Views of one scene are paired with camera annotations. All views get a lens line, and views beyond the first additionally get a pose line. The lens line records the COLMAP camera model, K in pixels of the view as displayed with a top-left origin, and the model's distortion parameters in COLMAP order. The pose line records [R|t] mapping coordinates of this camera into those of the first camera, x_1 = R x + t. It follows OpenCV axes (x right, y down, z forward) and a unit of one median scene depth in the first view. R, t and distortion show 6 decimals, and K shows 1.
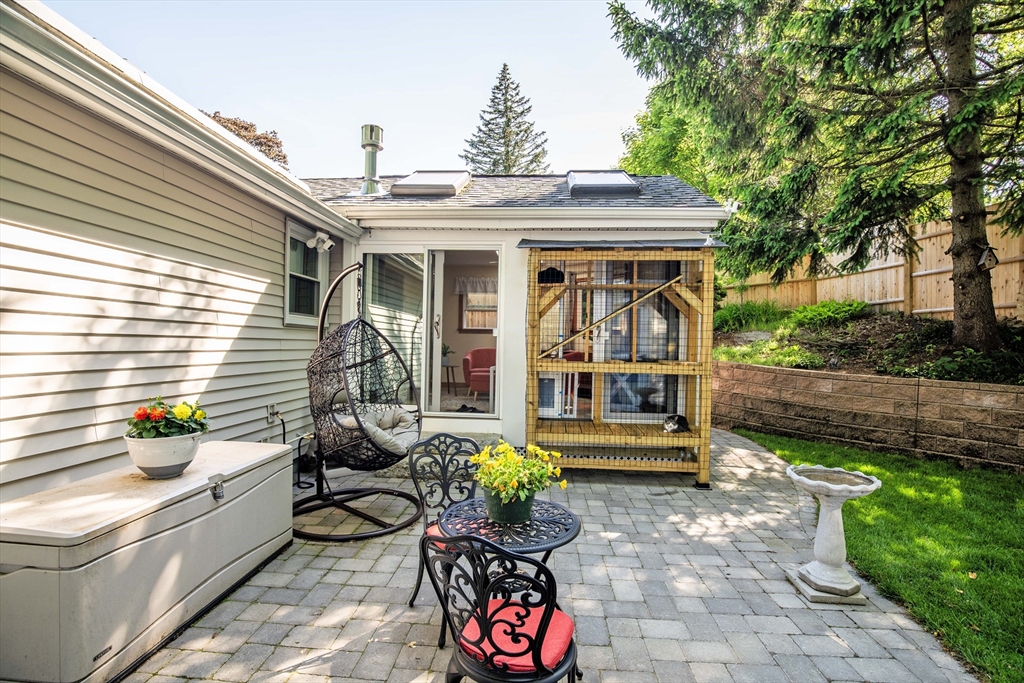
lens RADIAL K [[478.2, 0, 512.0], [0, 478.2, 349.9], [0, 0, 1]] dist [-0.040610, 0.009247]
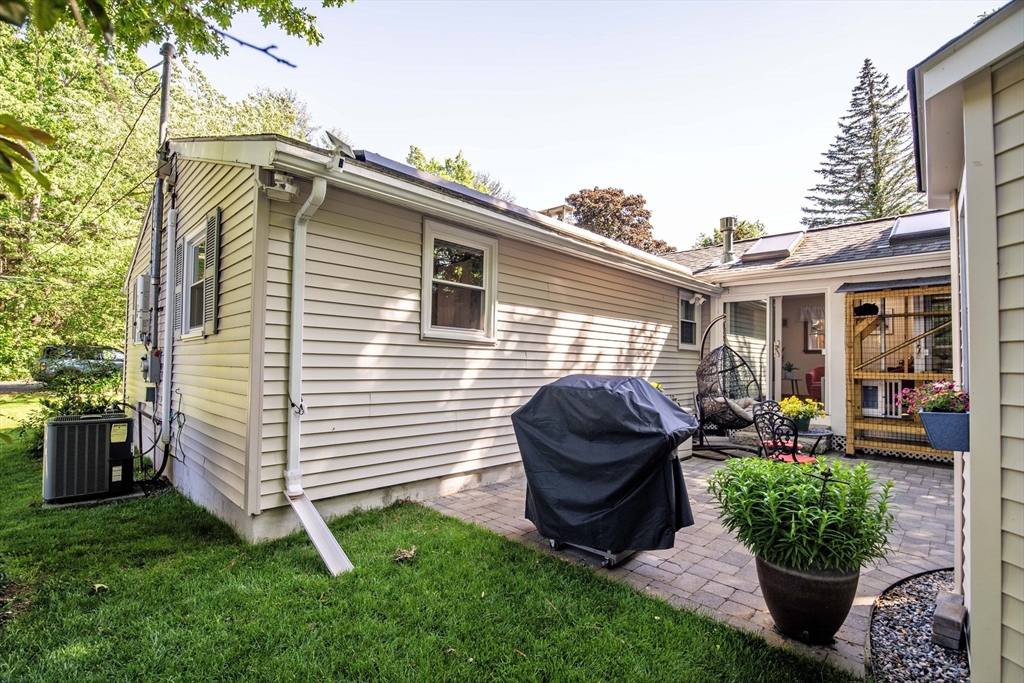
lens RADIAL K [[478.2, 0, 512.0], [0, 478.2, 349.9], [0, 0, 1]] dist [-0.040610, 0.009247]
pose [[0.760848, -0.026783, -0.648377, 0.146489], [-0.007028, 0.998749, -0.049503, 0.028571], [0.648892, 0.042221, 0.759708, -0.562712]]
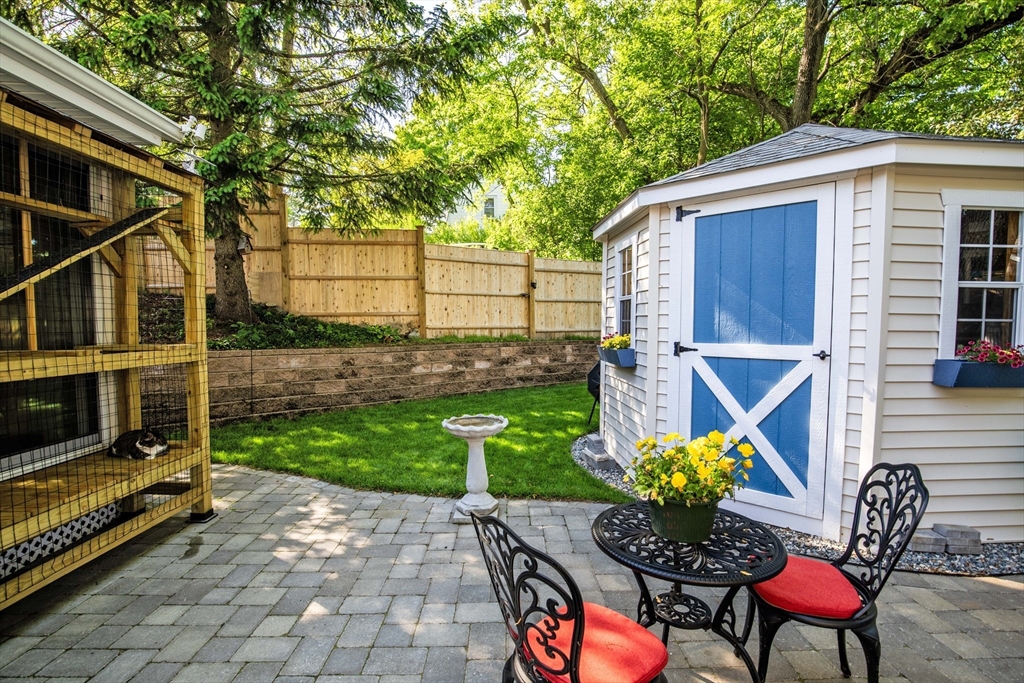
lens RADIAL K [[478.2, 0, 512.0], [0, 478.2, 349.9], [0, 0, 1]] dist [-0.040610, 0.009247]
pose [[-0.084803, -0.069806, 0.993950, -0.295593], [0.023301, 0.997131, 0.072017, -0.002410], [-0.996125, 0.029267, -0.082933, 0.539920]]
